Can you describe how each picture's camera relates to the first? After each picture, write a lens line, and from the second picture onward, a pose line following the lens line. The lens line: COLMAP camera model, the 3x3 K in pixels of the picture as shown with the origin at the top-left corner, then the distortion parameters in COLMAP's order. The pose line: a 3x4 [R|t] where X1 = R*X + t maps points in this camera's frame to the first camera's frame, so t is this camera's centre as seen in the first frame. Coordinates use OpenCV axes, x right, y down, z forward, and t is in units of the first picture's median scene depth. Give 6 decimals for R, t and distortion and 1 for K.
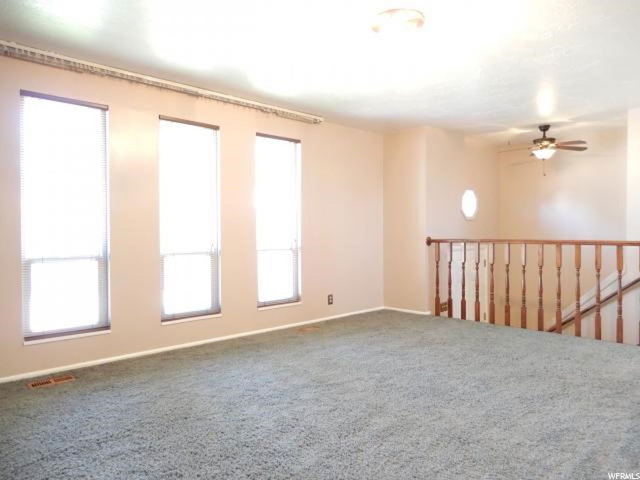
lens RADIAL K [[456.4, 0, 323.9], [0, 456.4, 239.5], [0, 0, 1]] dist [0.001083, 0.000494]
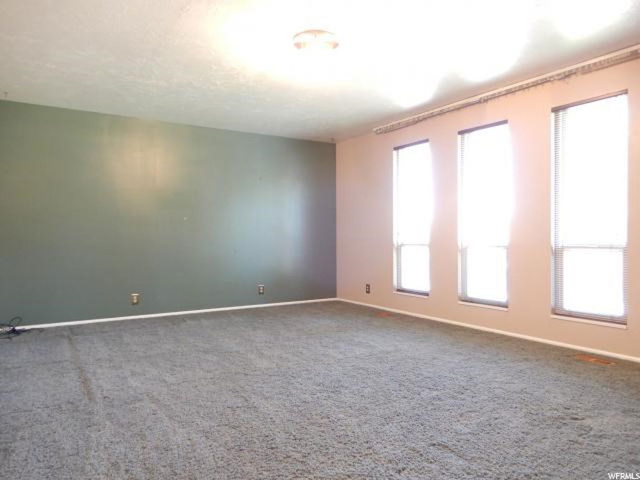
lens RADIAL K [[456.4, 0, 323.9], [0, 456.4, 239.5], [0, 0, 1]] dist [0.001083, 0.000494]
pose [[-0.199770, 0.026199, -0.979493, 0.894756], [0.005795, 0.999657, 0.025556, -0.016960], [0.979826, -0.000571, -0.199853, 0.871278]]
